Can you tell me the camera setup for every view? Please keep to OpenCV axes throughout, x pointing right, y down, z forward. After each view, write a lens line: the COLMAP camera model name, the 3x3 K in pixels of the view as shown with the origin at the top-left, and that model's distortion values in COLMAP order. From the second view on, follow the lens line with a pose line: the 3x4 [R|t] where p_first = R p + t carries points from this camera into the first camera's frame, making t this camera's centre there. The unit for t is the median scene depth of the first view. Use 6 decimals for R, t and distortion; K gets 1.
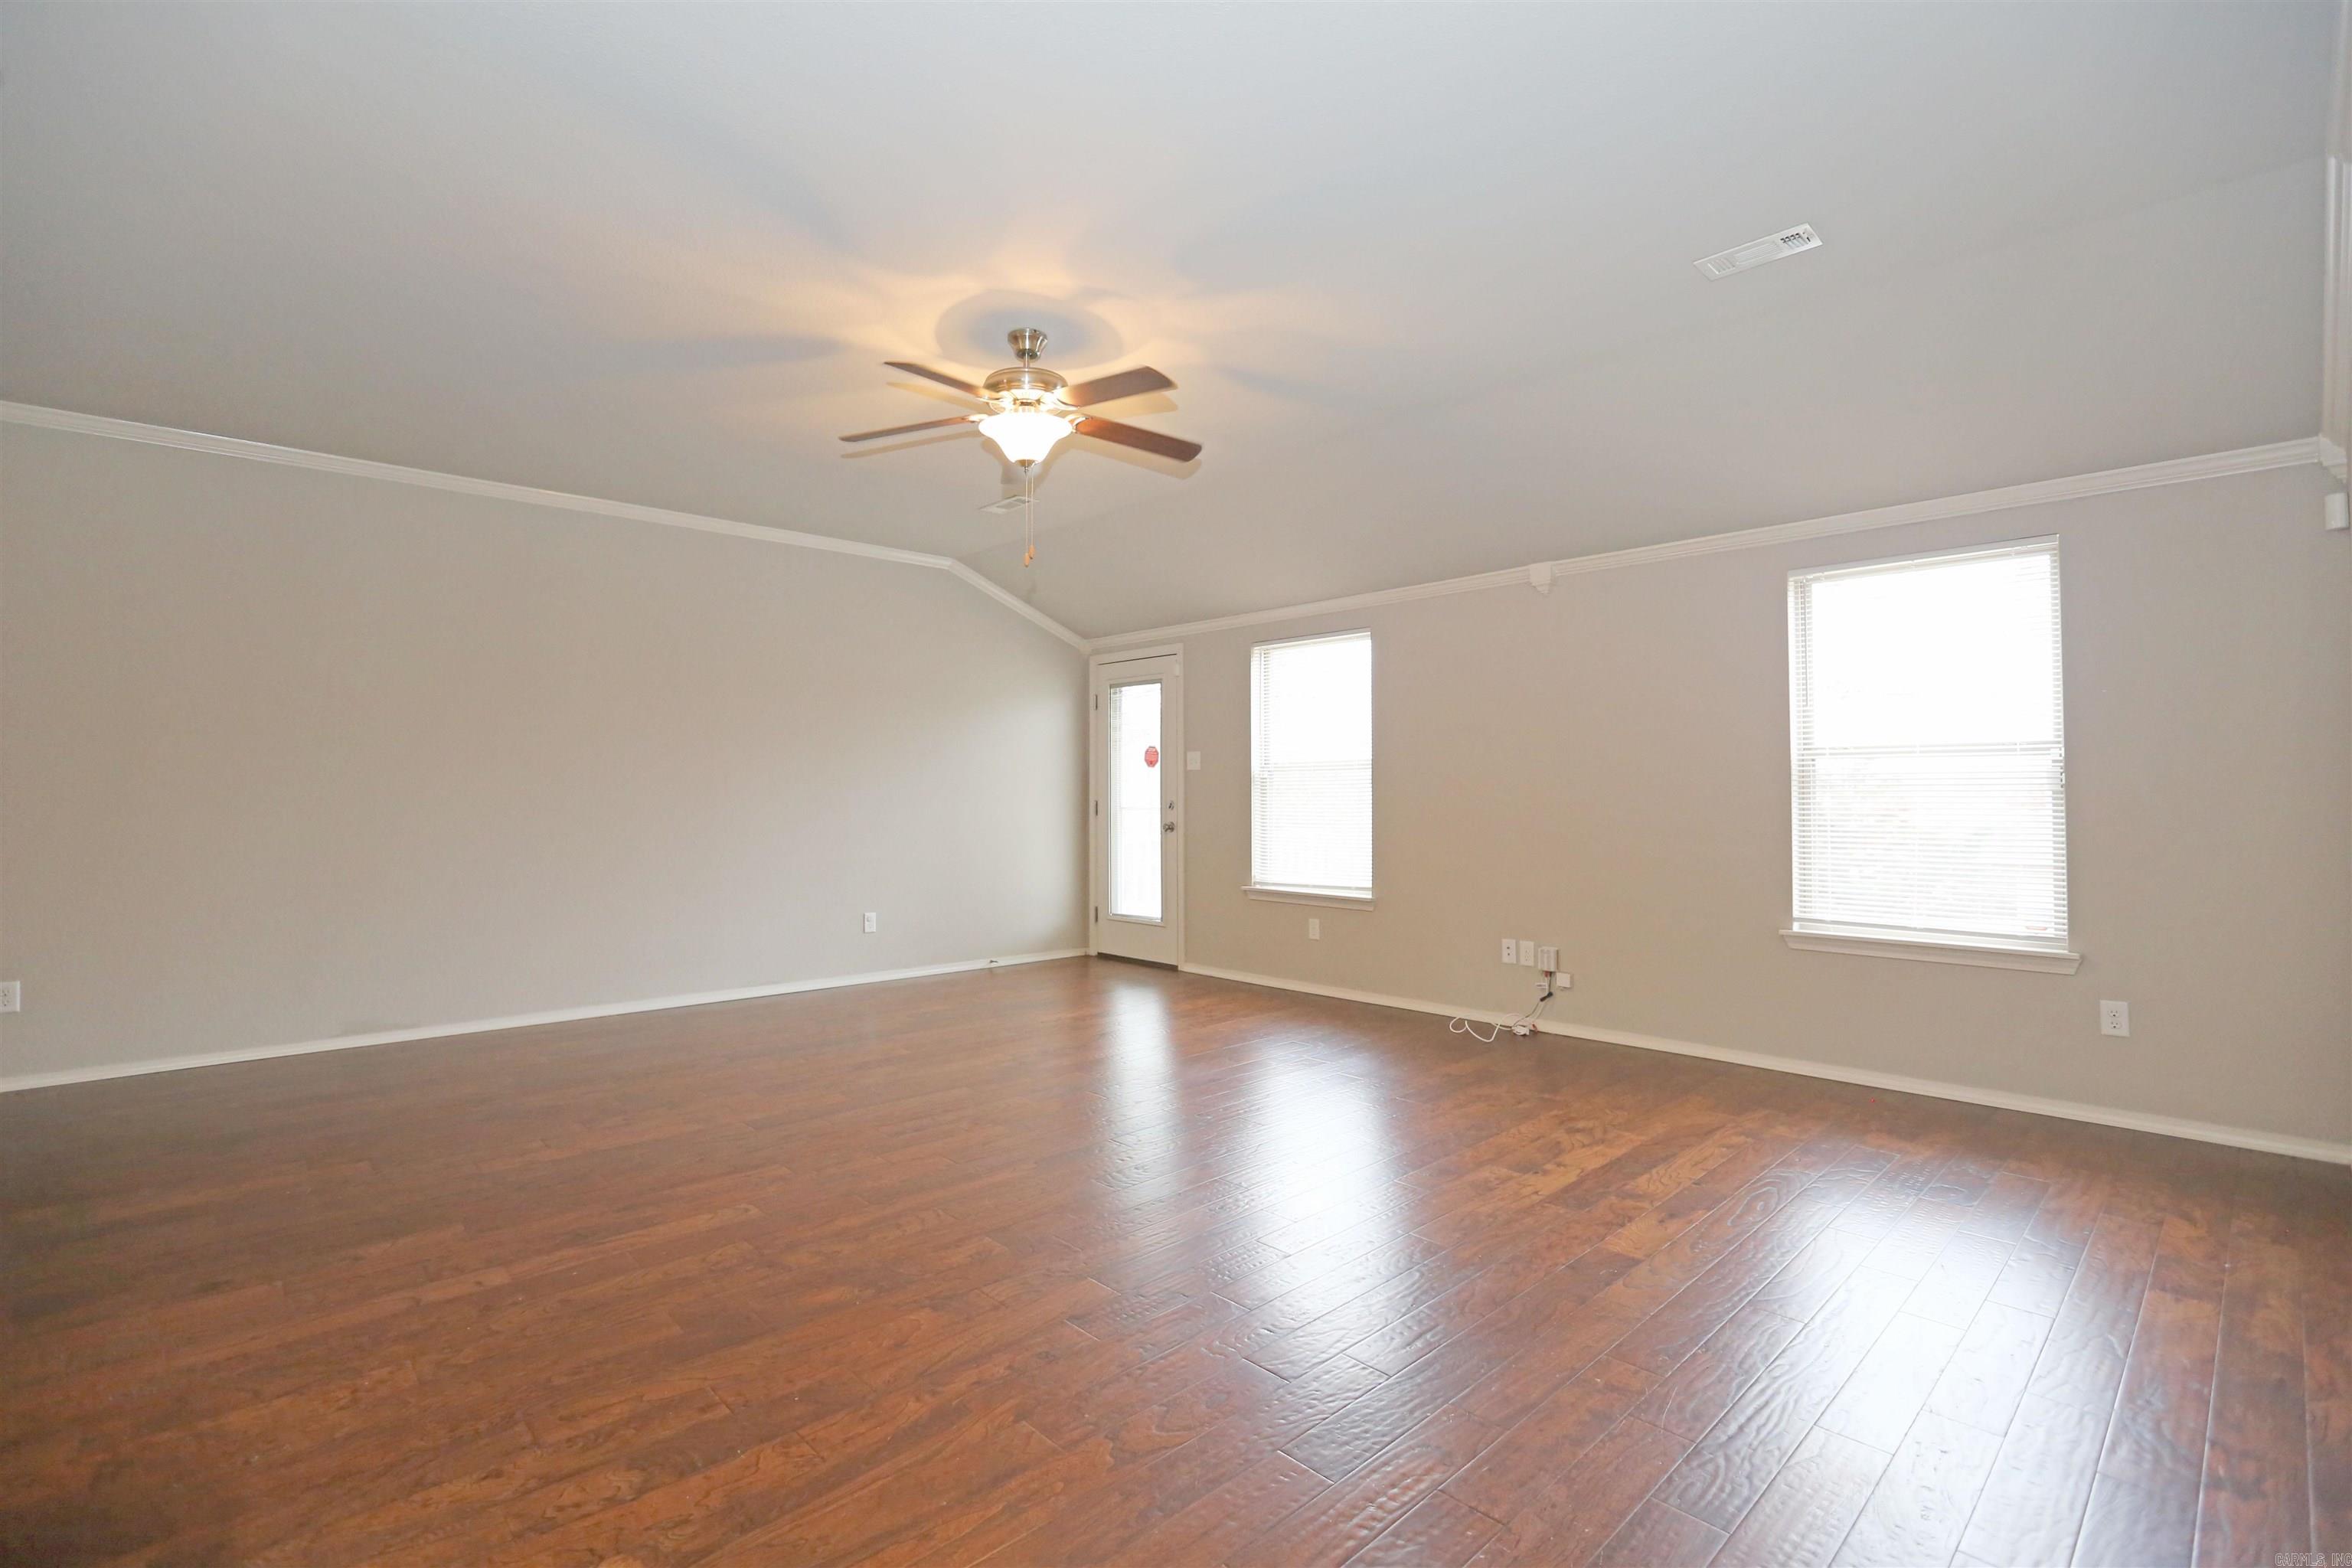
lens RADIAL K [[1063.7, 0, 1177.5], [0, 1063.7, 772.0], [0, 0, 1]] dist [-0.042025, 0.011993]
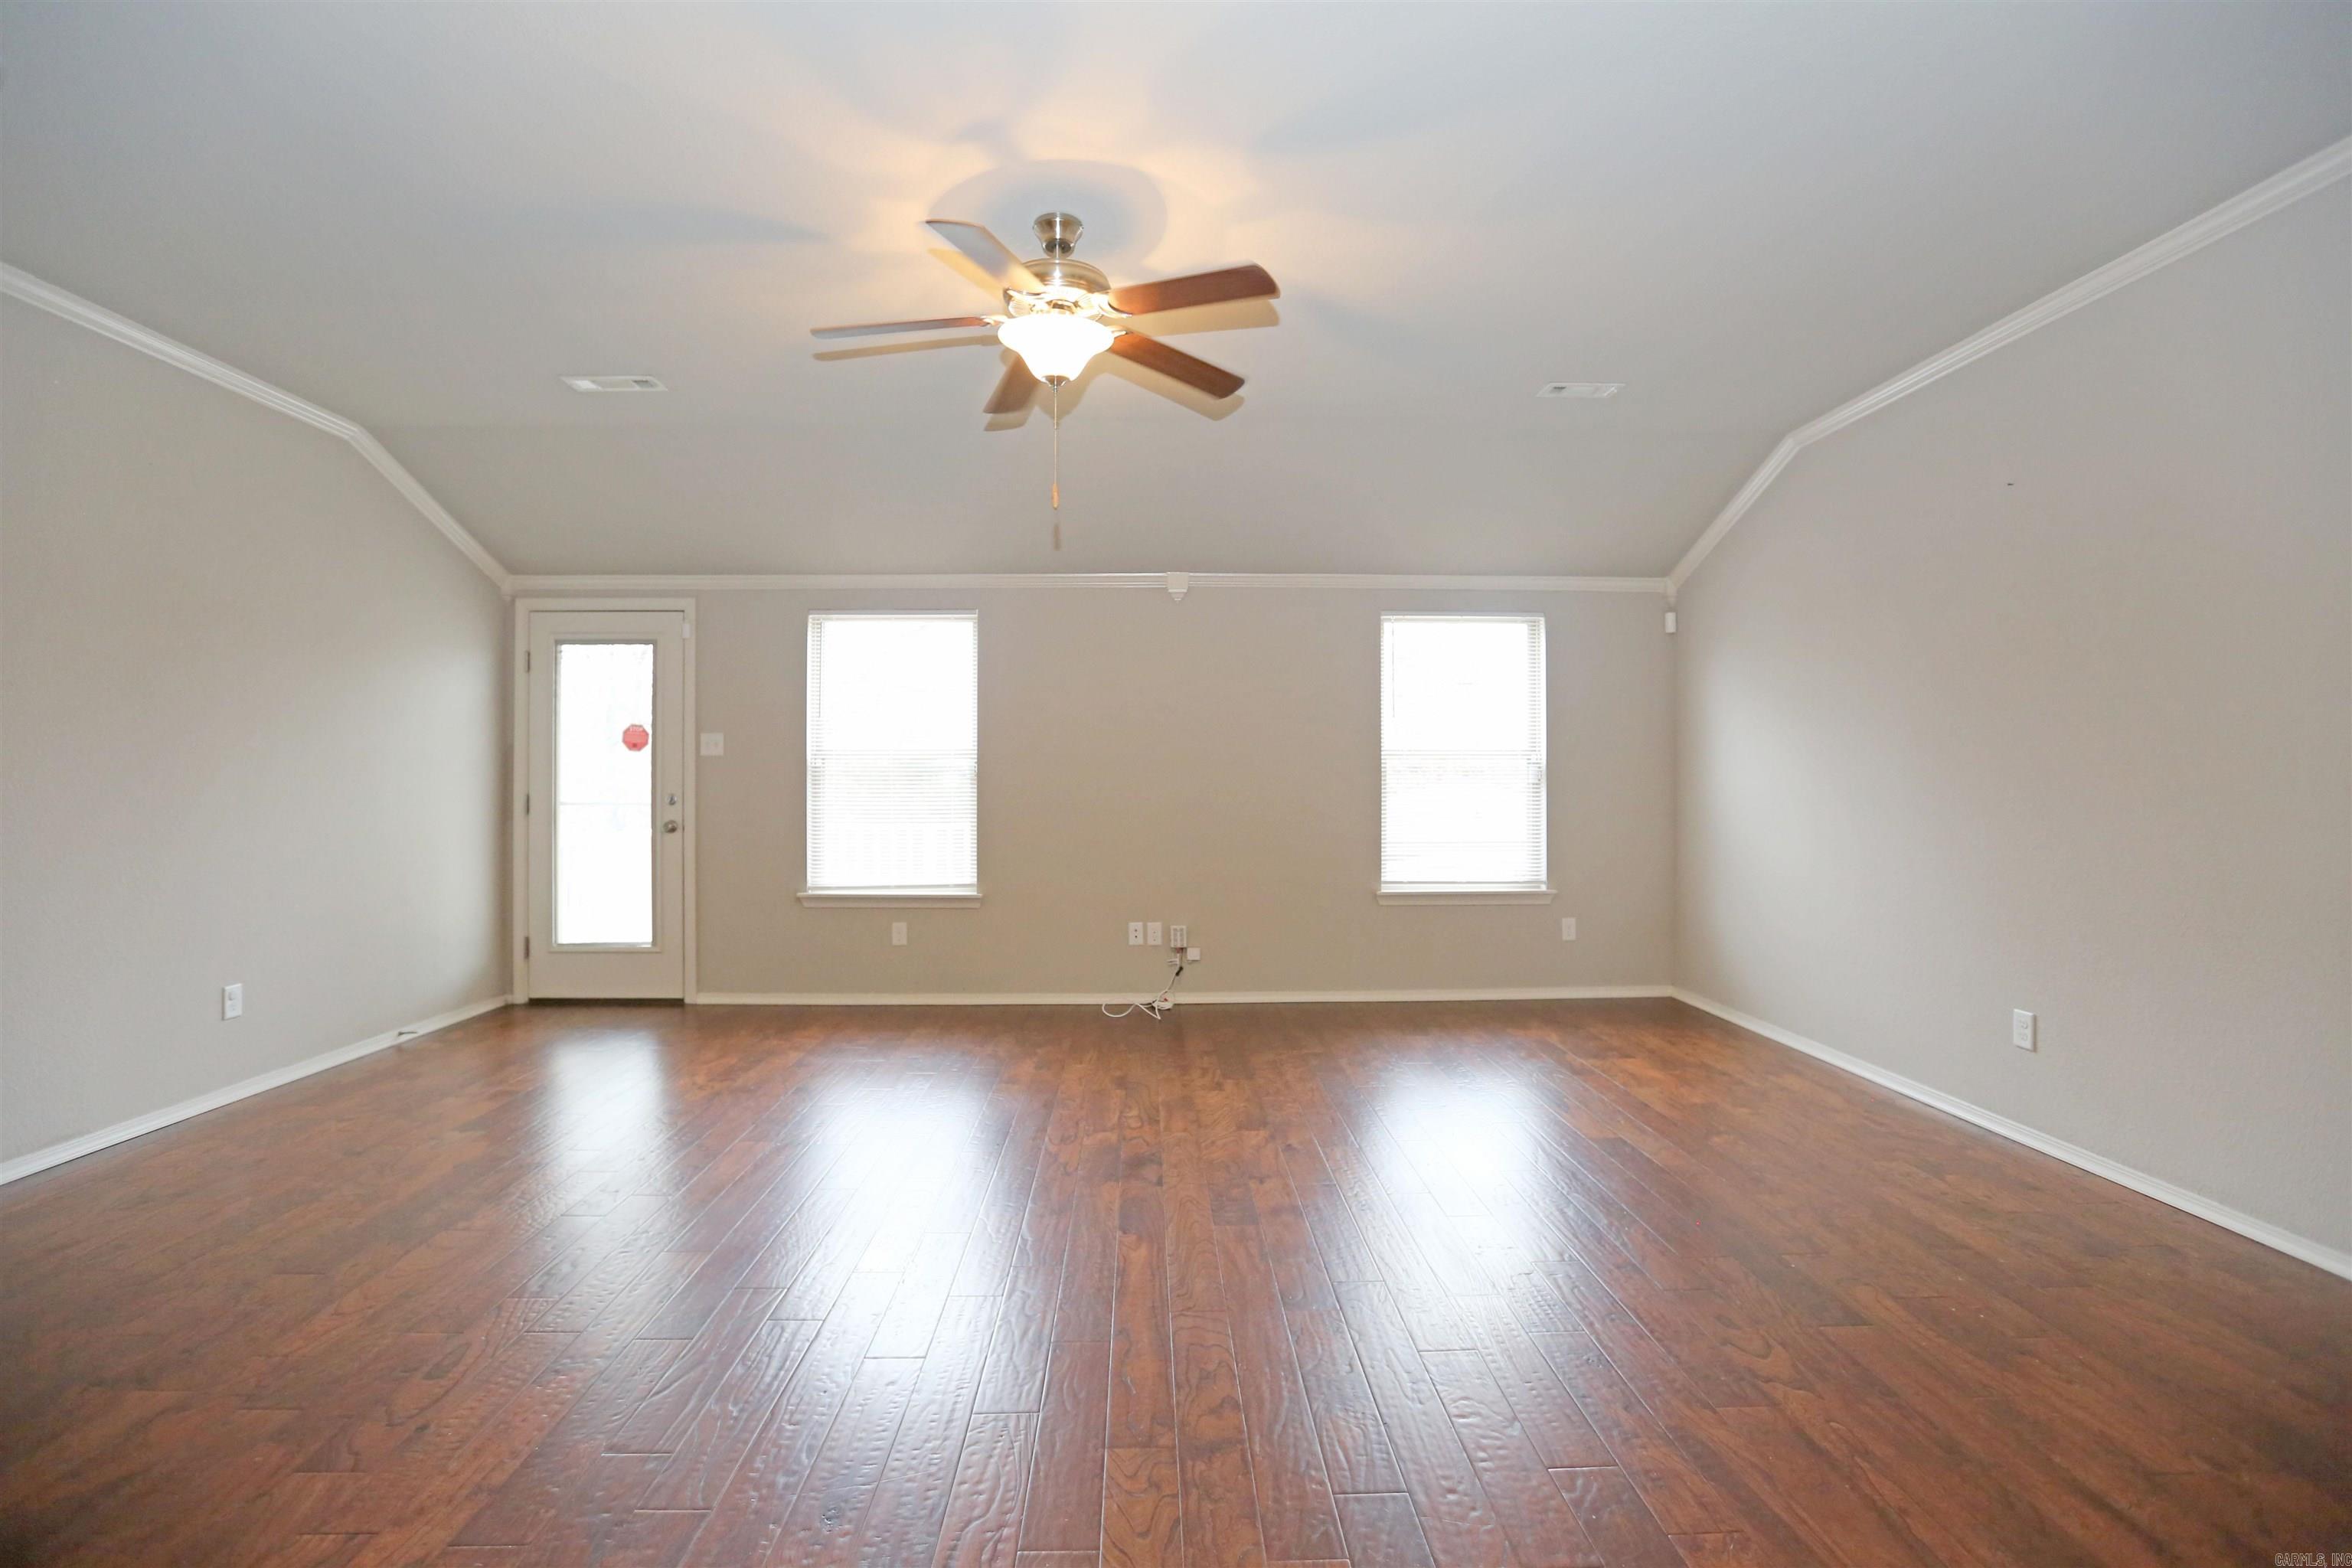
lens RADIAL K [[1063.7, 0, 1167.7], [0, 1063.7, 775.5], [0, 0, 1]] dist [-0.042025, 0.011993]
pose [[0.672712, 0.004999, 0.739887, -0.366099], [-0.015257, 0.999858, 0.007116, 0.002143], [-0.739747, -0.016075, 0.672693, 0.211286]]
